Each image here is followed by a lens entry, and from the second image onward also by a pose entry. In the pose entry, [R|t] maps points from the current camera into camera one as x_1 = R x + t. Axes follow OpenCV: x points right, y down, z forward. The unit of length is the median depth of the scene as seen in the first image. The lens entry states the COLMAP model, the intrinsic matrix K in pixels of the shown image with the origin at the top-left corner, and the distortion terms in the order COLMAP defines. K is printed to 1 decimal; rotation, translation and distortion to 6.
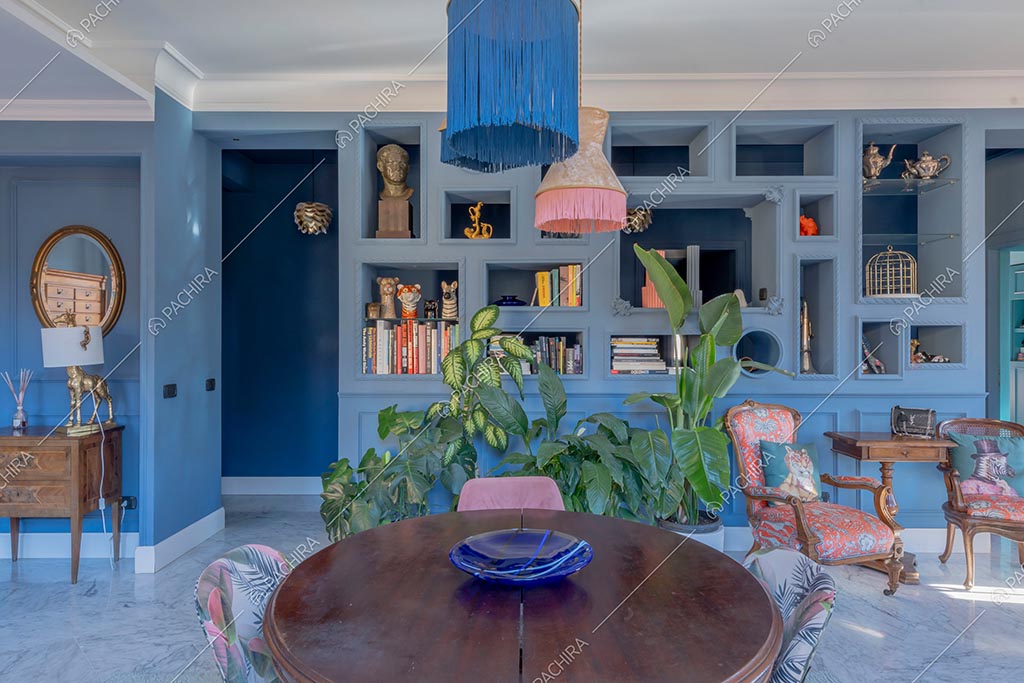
lens RADIAL K [[618.4, 0, 512.0], [0, 618.4, 341.5], [0, 0, 1]] dist [0.002924, 0.000998]
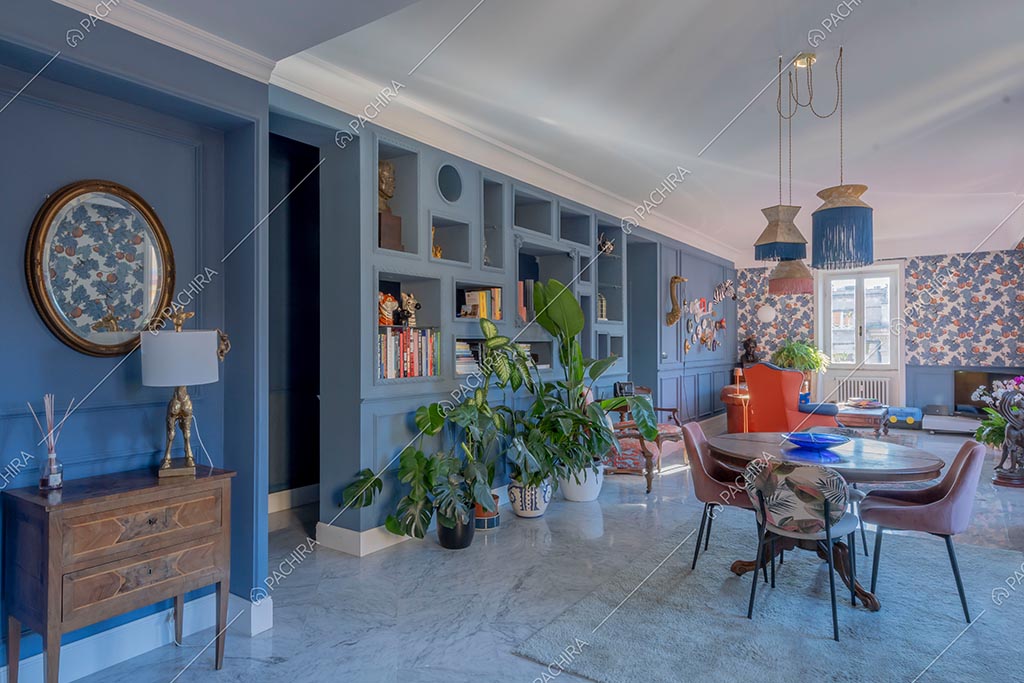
lens RADIAL K [[618.4, 0, 512.0], [0, 618.4, 341.5], [0, 0, 1]] dist [0.002924, 0.000998]
pose [[0.568189, 0.002594, 0.822894, -0.959487], [0.001571, 0.999990, -0.004237, -0.005172], [-0.822897, 0.003700, 0.568179, 0.231885]]
